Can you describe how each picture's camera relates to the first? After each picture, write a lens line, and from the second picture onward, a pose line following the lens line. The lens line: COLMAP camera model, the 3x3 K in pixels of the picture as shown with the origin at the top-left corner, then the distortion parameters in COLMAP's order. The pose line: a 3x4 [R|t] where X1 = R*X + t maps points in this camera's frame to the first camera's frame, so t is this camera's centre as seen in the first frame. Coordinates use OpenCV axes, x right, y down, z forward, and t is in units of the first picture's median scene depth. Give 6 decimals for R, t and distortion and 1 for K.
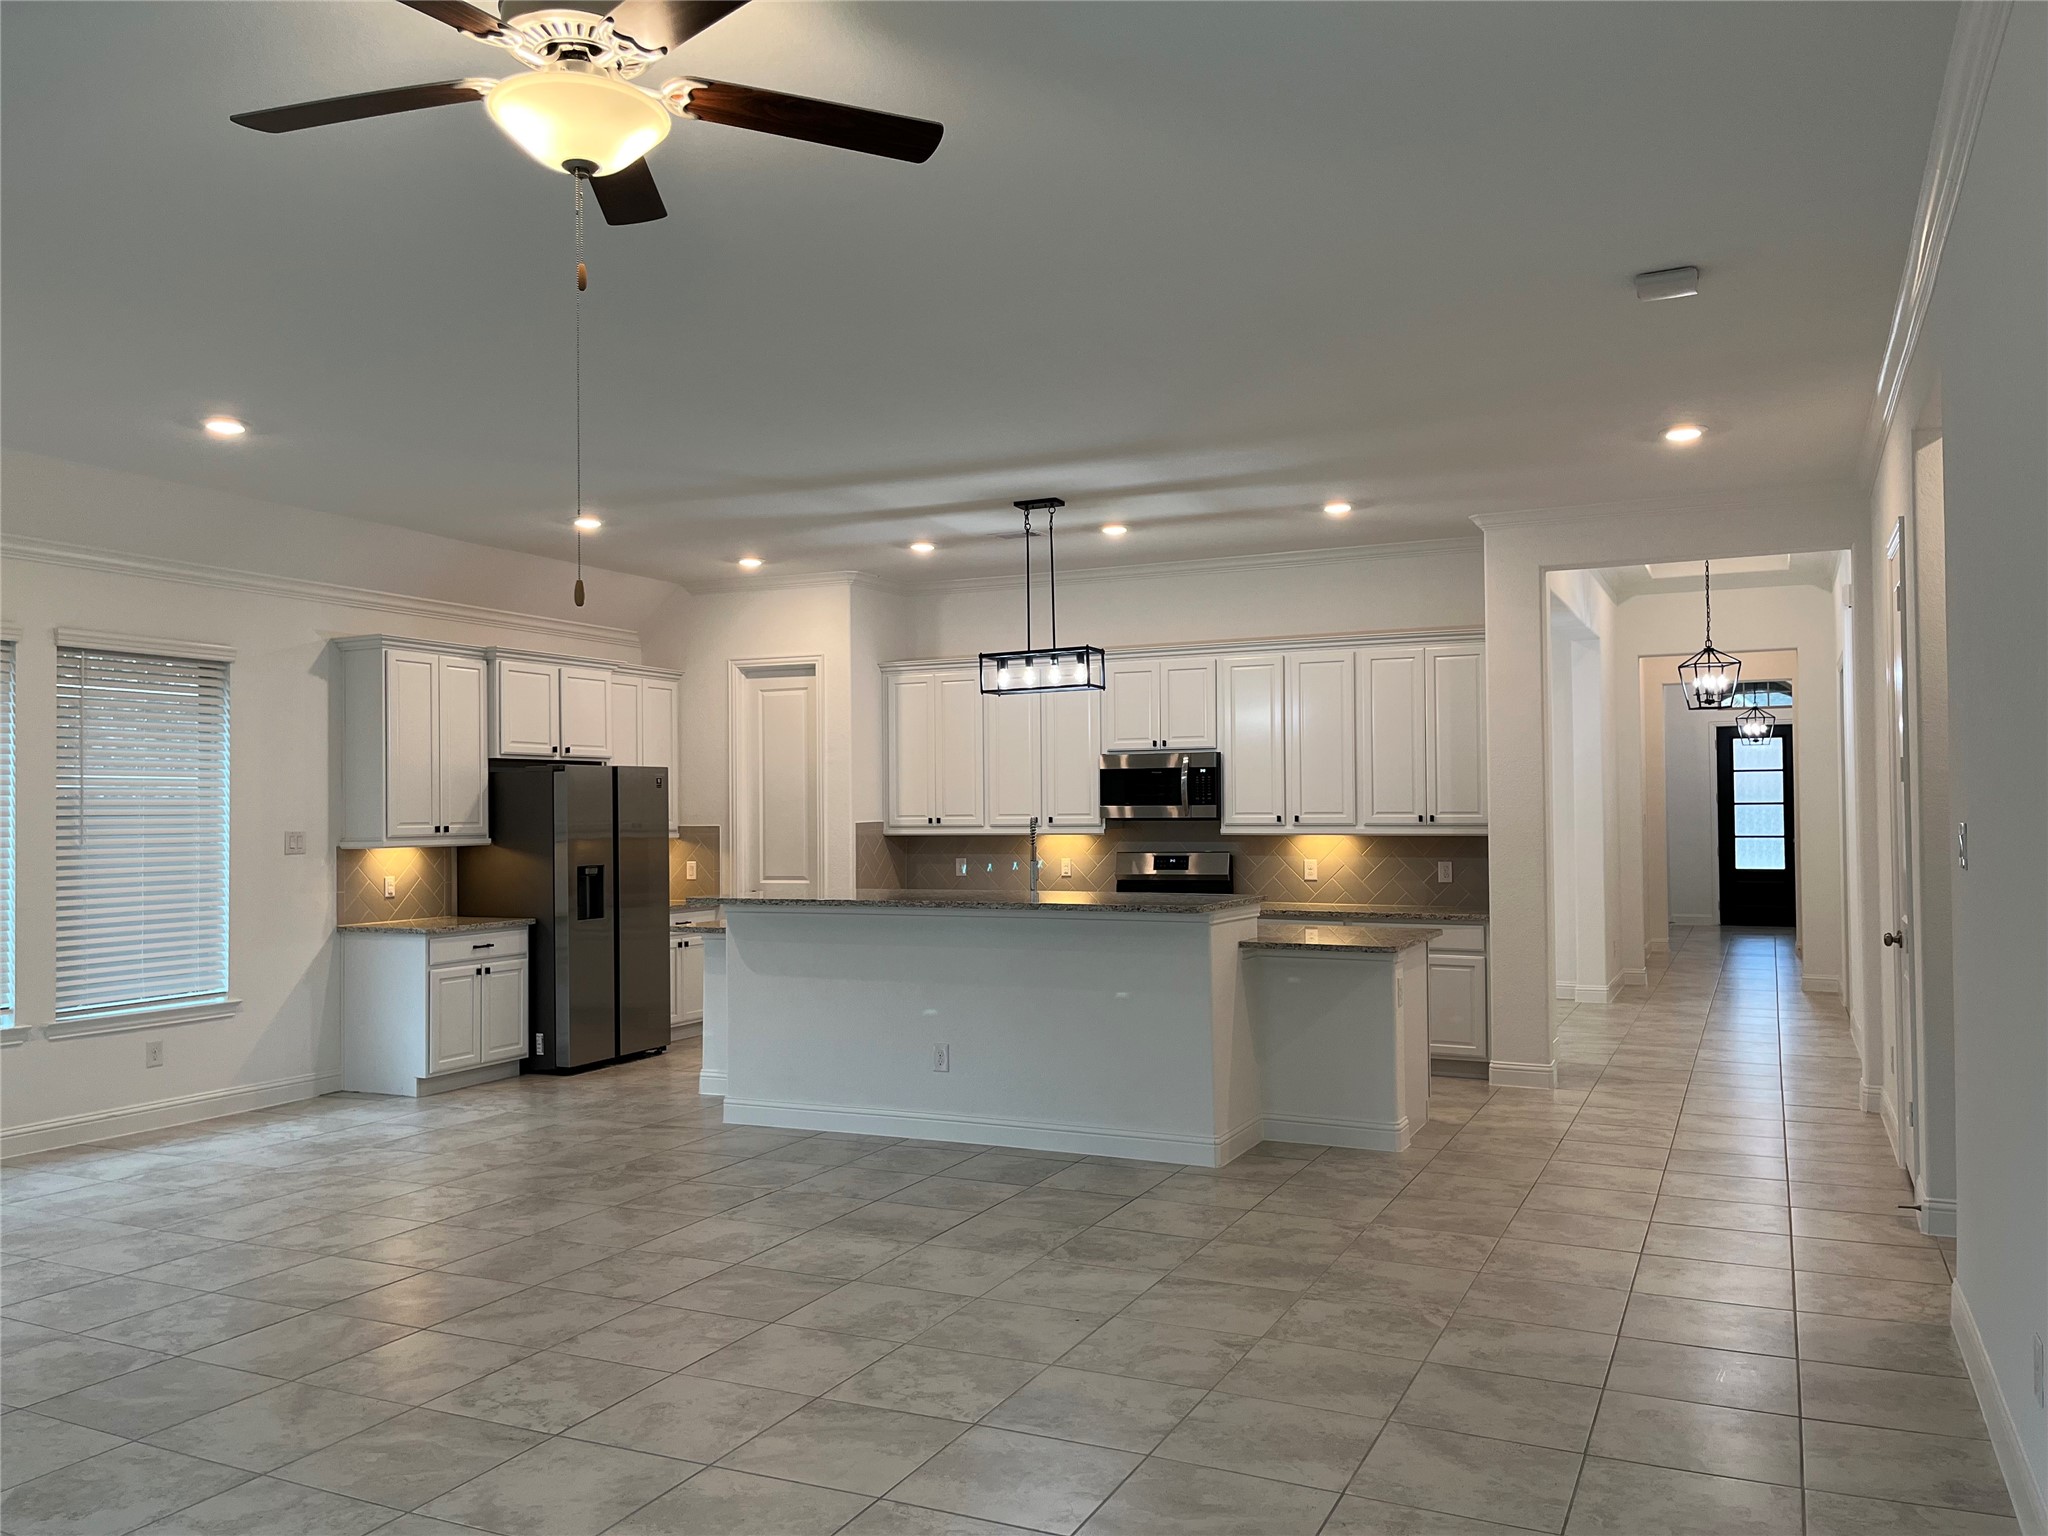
lens RADIAL K [[1591.5, 0, 1024.0], [0, 1591.5, 768.0], [0, 0, 1]] dist [0.006793, 0.001713]
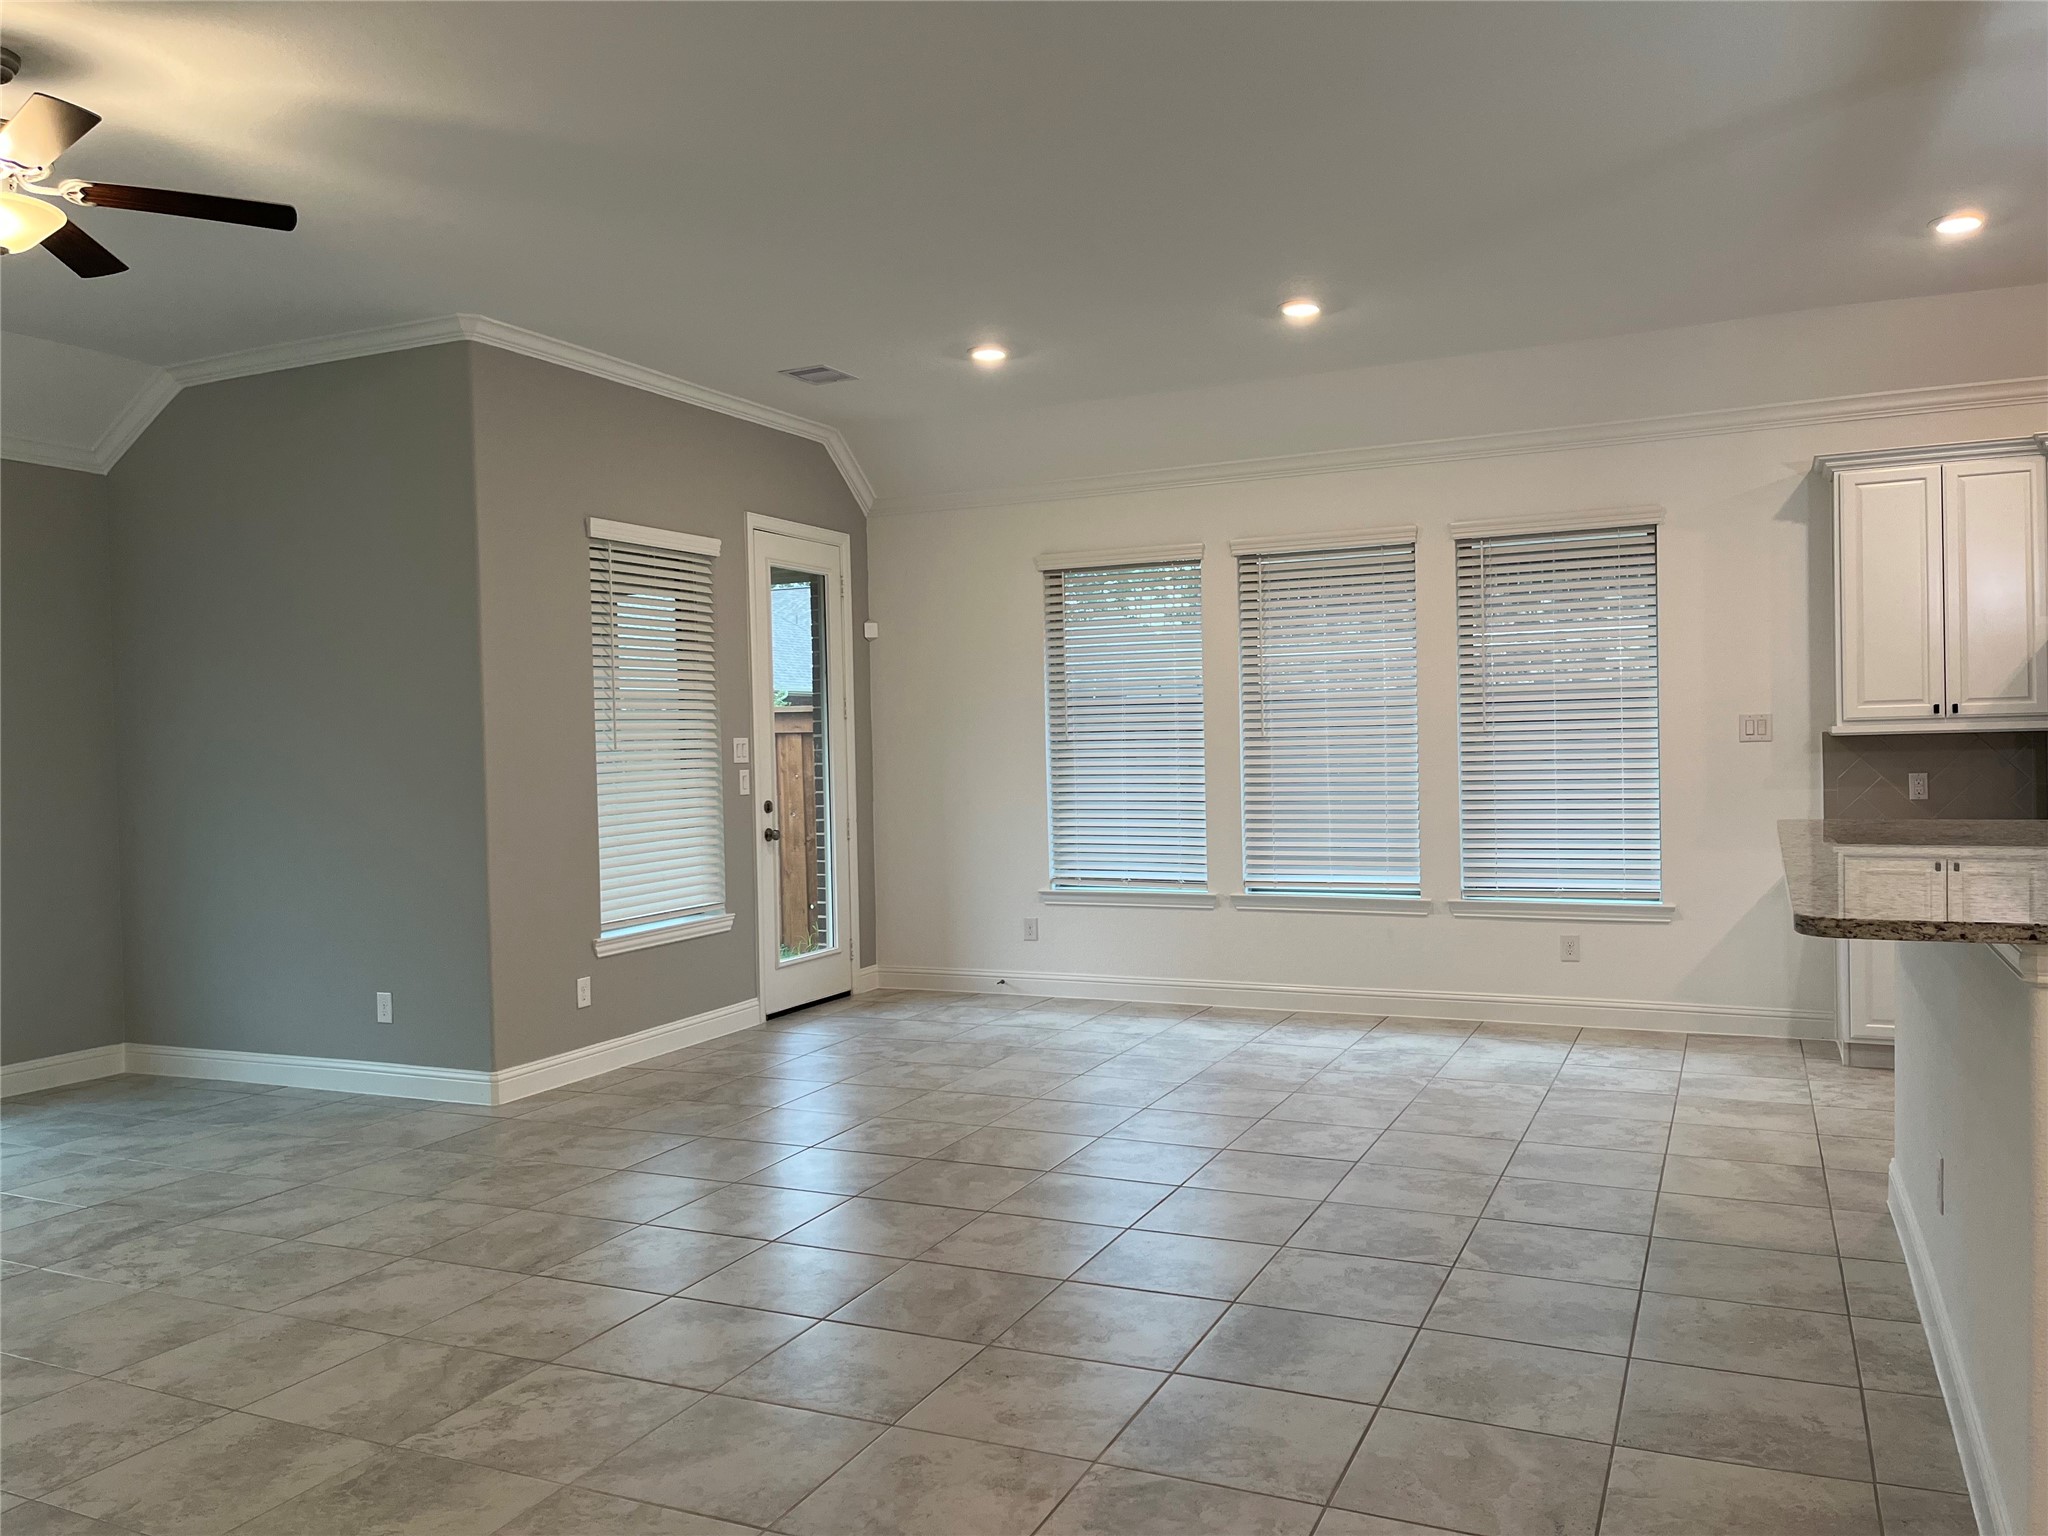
lens RADIAL K [[1559.5, 0, 1024.0], [0, 1559.5, 768.0], [0, 0, 1]] dist [0.037424, -0.056506]
pose [[0.011258, 0.028512, -0.999530, 0.471440], [0.049121, 0.998371, 0.029032, 0.034204], [0.998729, -0.049424, 0.009840, 0.816791]]
